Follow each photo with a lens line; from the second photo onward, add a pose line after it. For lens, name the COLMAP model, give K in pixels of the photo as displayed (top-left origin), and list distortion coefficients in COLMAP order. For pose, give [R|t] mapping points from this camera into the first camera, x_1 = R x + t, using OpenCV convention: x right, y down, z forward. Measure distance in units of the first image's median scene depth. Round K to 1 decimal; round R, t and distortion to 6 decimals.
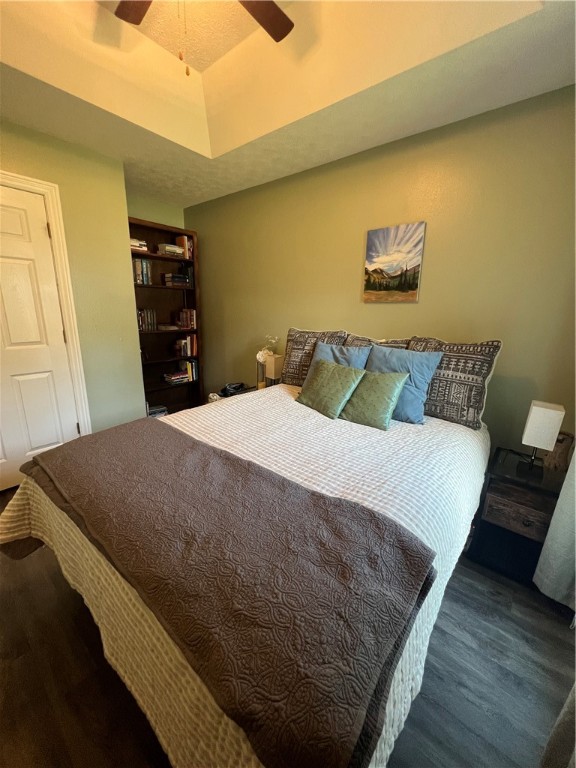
lens RADIAL K [[306.9, 0, 287.2], [0, 306.9, 382.3], [0, 0, 1]] dist [-0.002885, -0.000365]
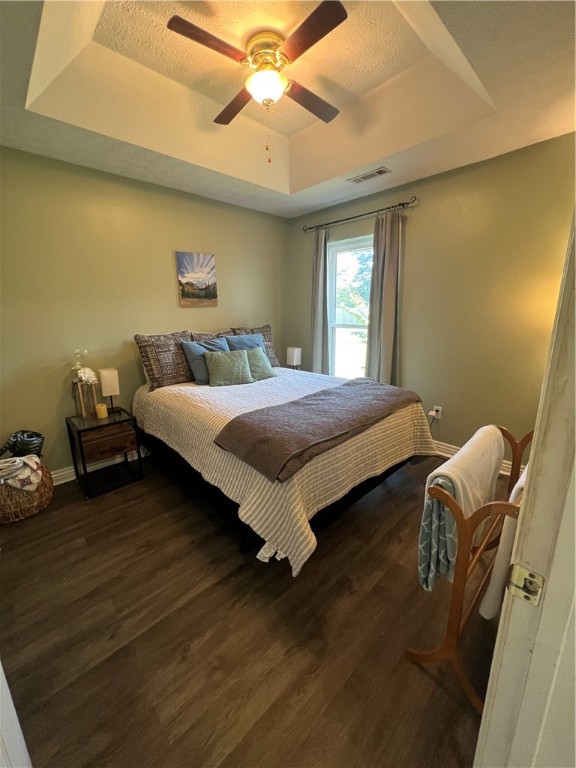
lens RADIAL K [[306.9, 0, 289.2], [0, 306.9, 384.1], [0, 0, 1]] dist [-0.002885, -0.000365]
pose [[0.107355, -0.259991, 0.959625, -1.085066], [0.257920, 0.939442, 0.225669, -0.144303], [-0.960183, 0.223280, 0.167911, 0.466611]]
